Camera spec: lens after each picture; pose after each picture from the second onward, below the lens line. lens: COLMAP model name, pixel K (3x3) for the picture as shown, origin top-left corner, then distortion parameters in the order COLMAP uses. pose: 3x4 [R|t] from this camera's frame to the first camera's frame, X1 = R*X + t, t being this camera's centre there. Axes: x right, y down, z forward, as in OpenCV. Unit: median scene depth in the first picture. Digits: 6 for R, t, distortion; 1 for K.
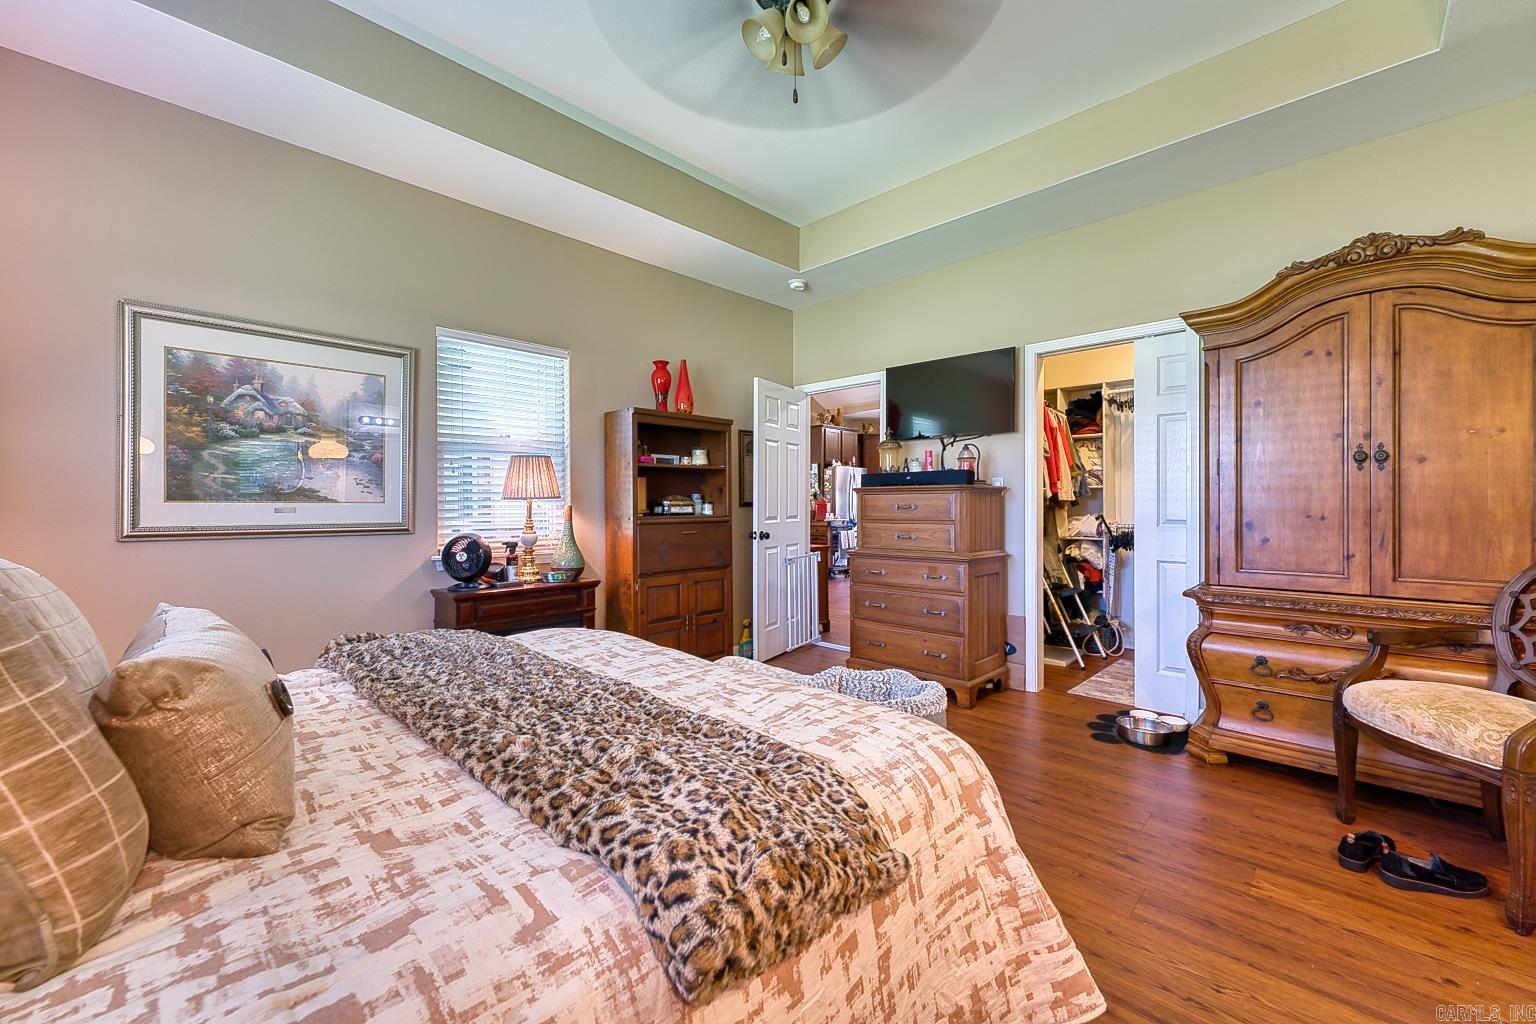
lens RADIAL K [[615.1, 0, 761.7], [0, 615.1, 507.9], [0, 0, 1]] dist [0.001490, 0.000155]
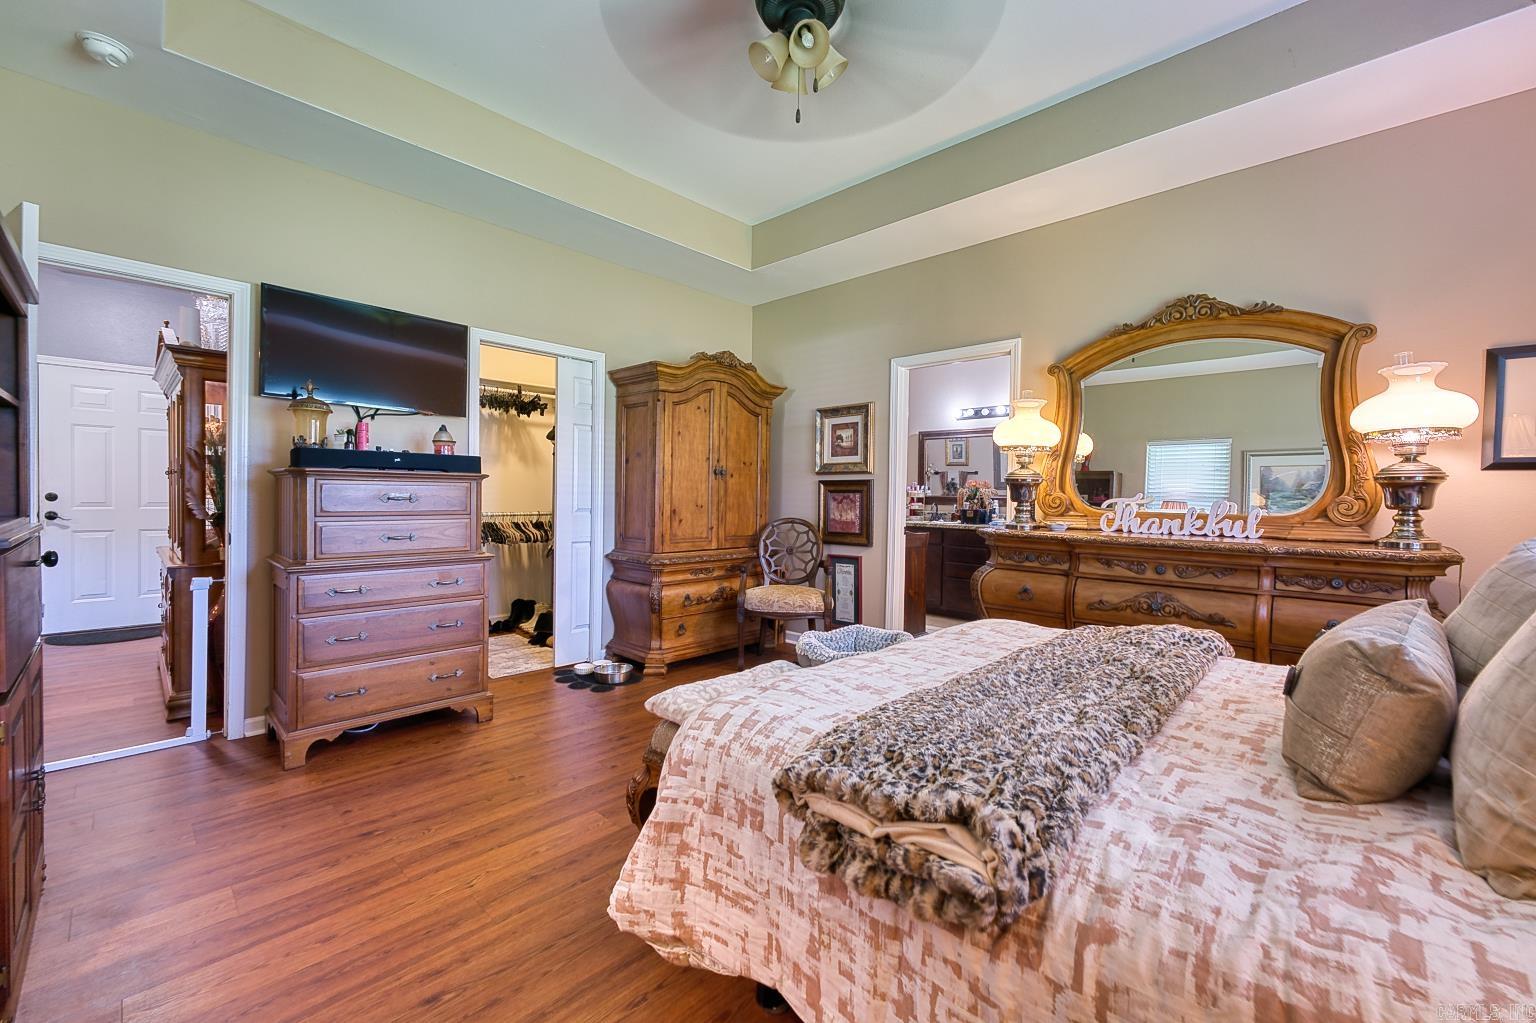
lens RADIAL K [[616.0, 0, 767.8], [0, 616.0, 506.6], [0, 0, 1]] dist [-0.001007, -0.000043]
pose [[0.004052, -0.016321, 0.999859, -0.745763], [-0.009826, 0.999818, 0.016360, -0.011885], [-0.999944, -0.009891, 0.003891, 0.766365]]
